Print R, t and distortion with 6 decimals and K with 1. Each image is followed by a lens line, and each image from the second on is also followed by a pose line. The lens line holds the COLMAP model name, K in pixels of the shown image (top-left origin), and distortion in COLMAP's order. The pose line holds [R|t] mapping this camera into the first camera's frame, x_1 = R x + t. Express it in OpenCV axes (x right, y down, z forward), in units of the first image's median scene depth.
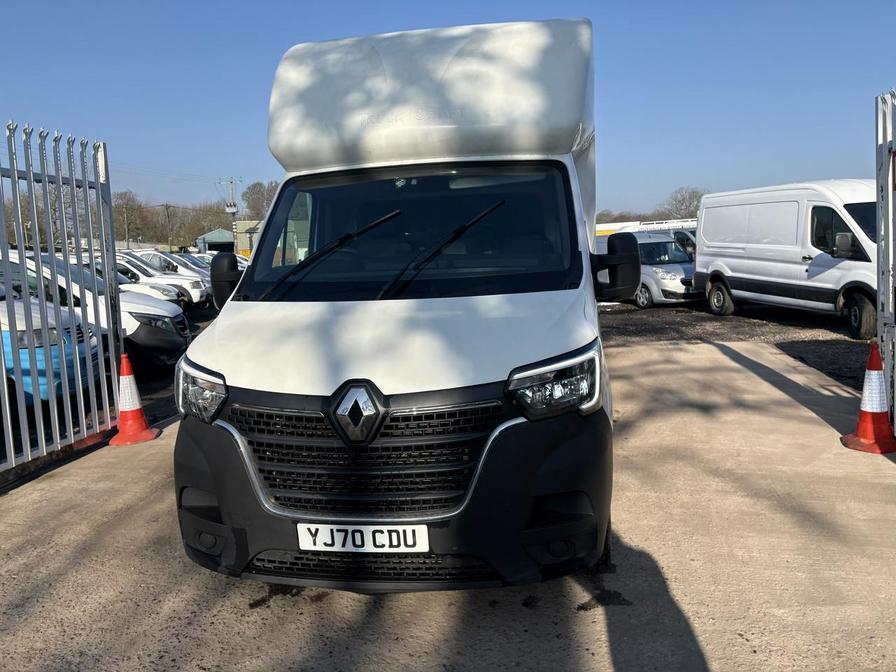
lens RADIAL K [[690.9, 0, 448.0], [0, 690.9, 336.0], [0, 0, 1]] dist [0.001599, -0.008048]
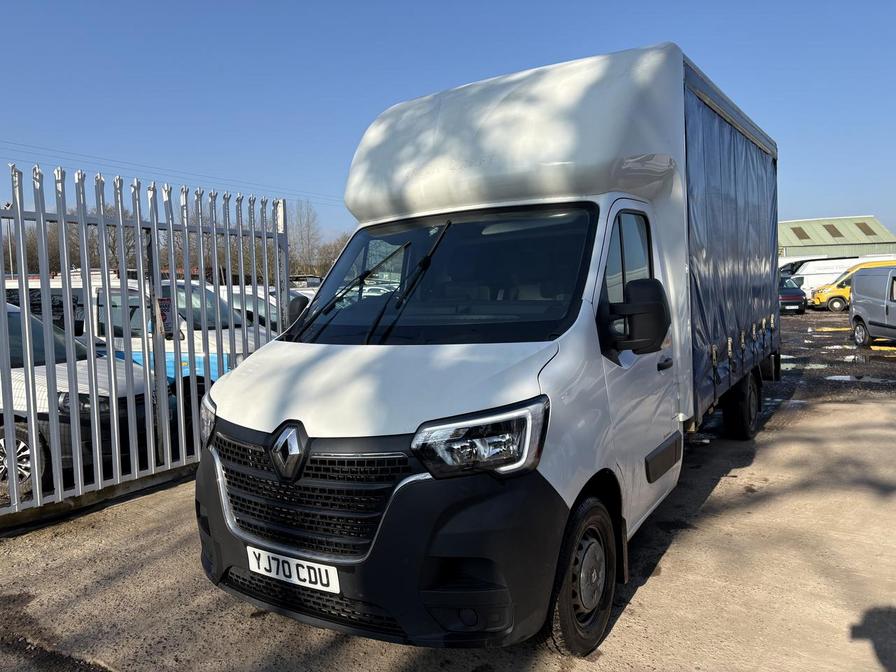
lens RADIAL K [[689.0, 0, 448.0], [0, 689.0, 336.0], [0, 0, 1]] dist [0.006500, 0.007955]
pose [[0.906256, 0.033353, -0.421412, 0.471750], [-0.051255, 0.998197, -0.031222, -0.041659], [0.419611, 0.049894, 0.906332, 0.102987]]
